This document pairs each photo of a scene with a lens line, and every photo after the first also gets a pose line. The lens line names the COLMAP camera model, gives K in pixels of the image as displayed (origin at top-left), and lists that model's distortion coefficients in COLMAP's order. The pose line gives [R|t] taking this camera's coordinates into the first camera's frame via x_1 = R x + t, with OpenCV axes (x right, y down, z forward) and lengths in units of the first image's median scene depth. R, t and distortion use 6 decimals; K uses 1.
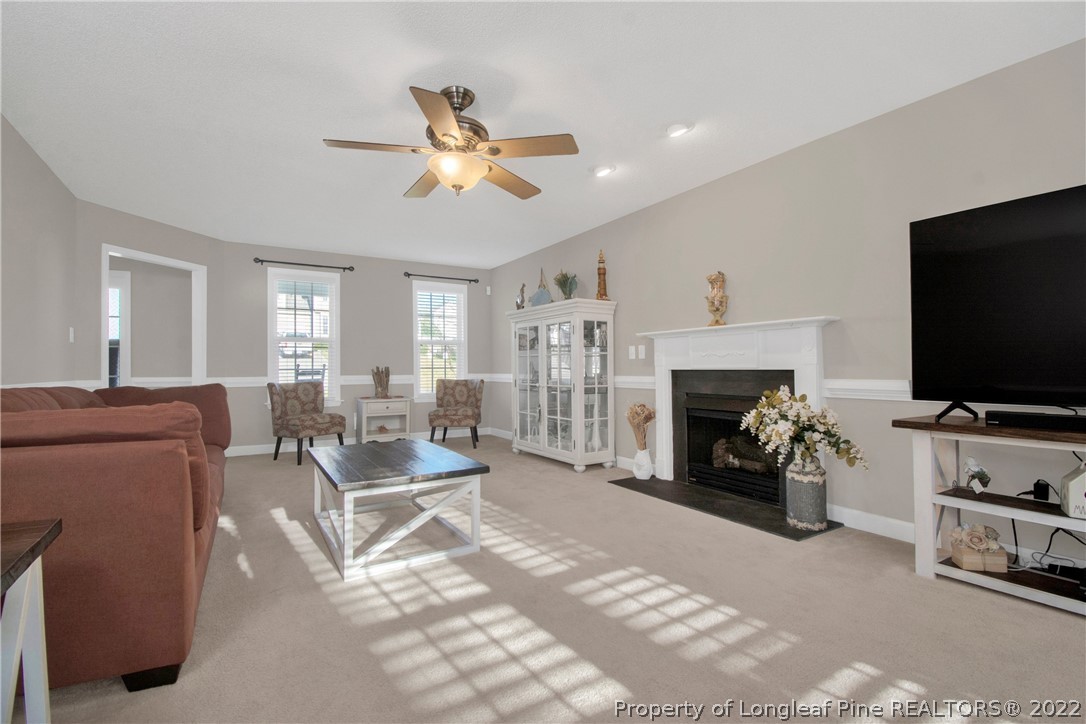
lens RADIAL K [[490.4, 0, 543.0], [0, 490.4, 362.0], [0, 0, 1]] dist [0.000325, 0.000073]
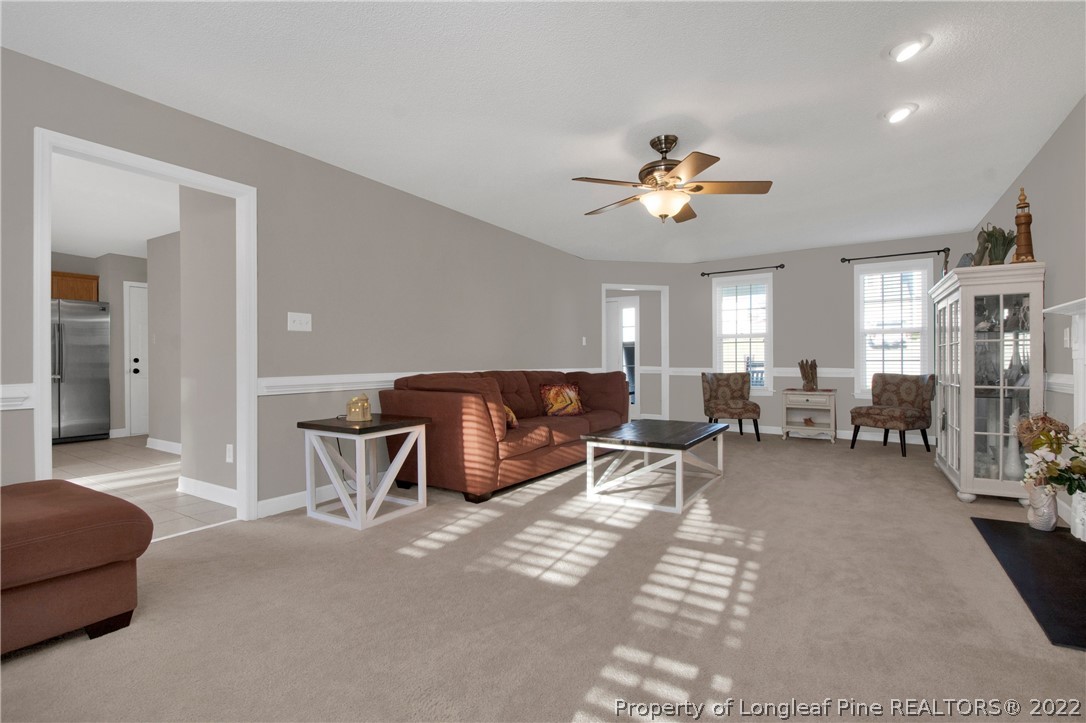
lens RADIAL K [[503.9, 0, 543.0], [0, 503.9, 361.5], [0, 0, 1]] dist [0.000324, 0.000258]
pose [[0.430522, 0.003312, -0.902574, 0.405520], [0.011361, 0.999894, 0.009088, -0.001654], [0.902509, -0.014167, 0.430439, 0.079688]]
